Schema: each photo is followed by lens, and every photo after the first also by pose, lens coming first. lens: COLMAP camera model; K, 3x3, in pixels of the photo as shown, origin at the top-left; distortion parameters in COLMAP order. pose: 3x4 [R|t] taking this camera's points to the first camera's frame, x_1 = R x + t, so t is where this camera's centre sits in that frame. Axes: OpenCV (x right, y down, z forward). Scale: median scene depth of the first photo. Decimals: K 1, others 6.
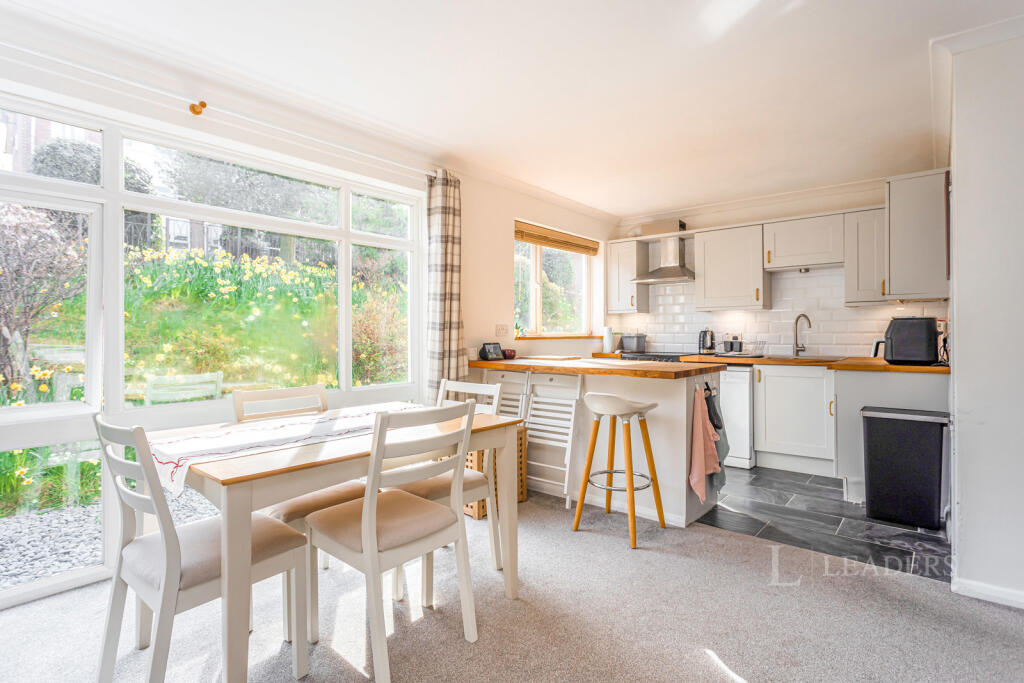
lens RADIAL K [[506.3, 0, 512.0], [0, 506.3, 341.5], [0, 0, 1]] dist [-0.006951, 0.000152]
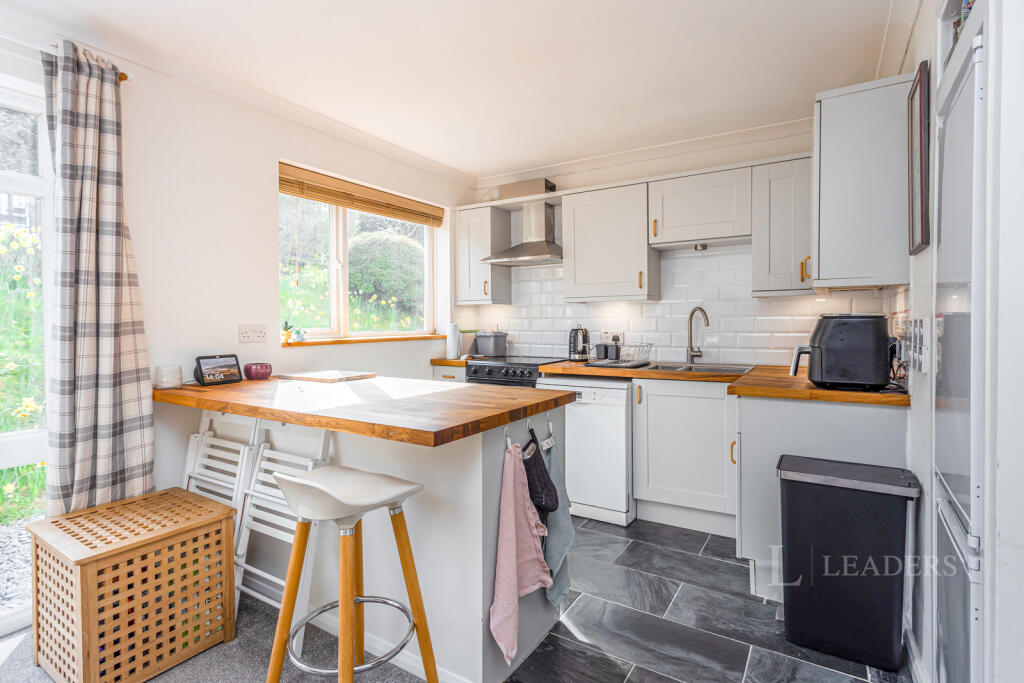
lens RADIAL K [[506.3, 0, 512.0], [0, 506.3, 341.5], [0, 0, 1]] dist [-0.006951, 0.000152]
pose [[0.989401, -0.010097, 0.144857, 0.199294], [0.006521, 0.999663, 0.025137, -0.024263], [-0.145062, -0.023926, 0.989133, 0.309788]]
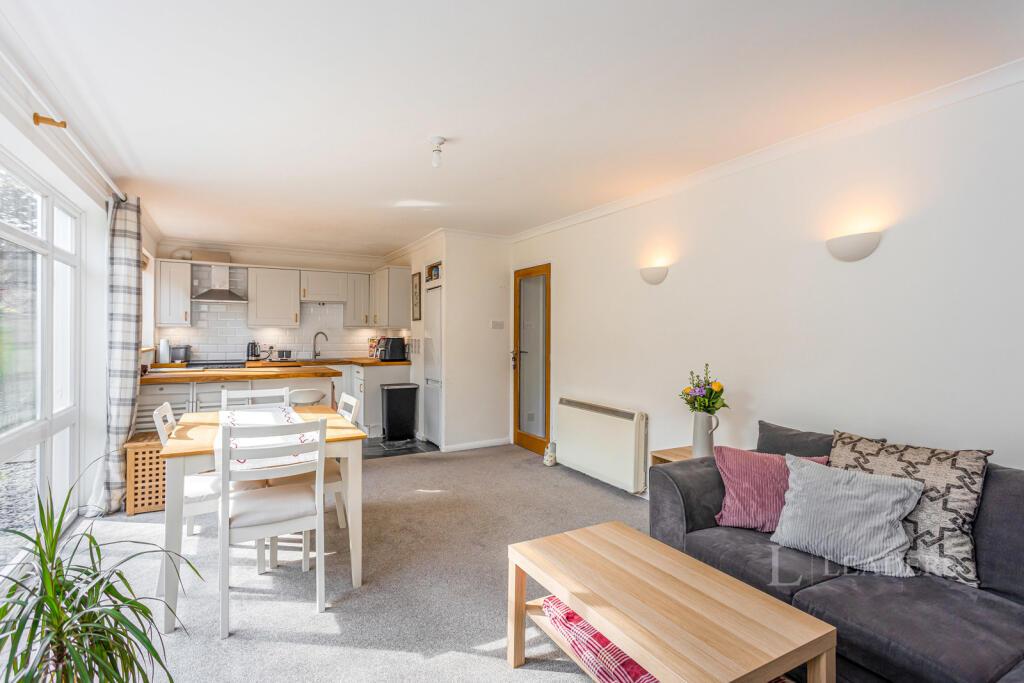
lens RADIAL K [[509.6, 0, 512.0], [0, 509.6, 341.5], [0, 0, 1]] dist [-0.000304, -0.000080]
pose [[0.333372, -0.010803, 0.942733, -0.705879], [0.003504, 0.999942, 0.010219, -0.038187], [-0.942789, -0.000103, 0.333390, -0.078046]]
